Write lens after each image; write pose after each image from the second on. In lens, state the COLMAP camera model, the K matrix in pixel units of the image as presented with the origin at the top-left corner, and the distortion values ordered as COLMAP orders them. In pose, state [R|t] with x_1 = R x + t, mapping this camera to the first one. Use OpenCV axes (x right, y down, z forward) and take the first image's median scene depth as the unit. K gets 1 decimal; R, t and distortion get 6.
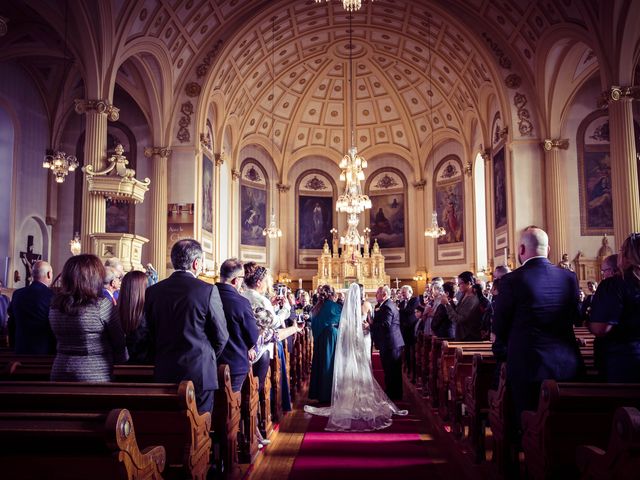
lens RADIAL K [[635.5, 0, 320.0], [0, 635.5, 240.0], [0, 0, 1]] dist [-0.003047, 0.001859]
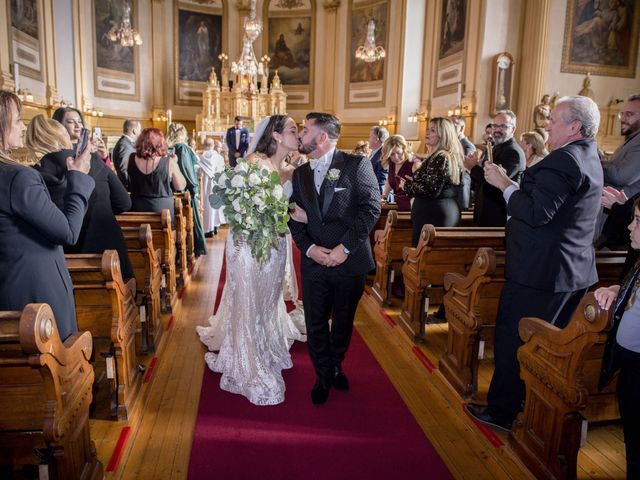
lens RADIAL K [[488.1, 0, 320.0], [0, 488.1, 240.0], [0, 0, 1]] dist [-0.058596, -0.000023]
pose [[0.976460, -0.005519, 0.215628, 0.008536], [-0.054904, 0.960386, 0.273212, 0.033743], [-0.208594, -0.278619, 0.937475, 0.357184]]
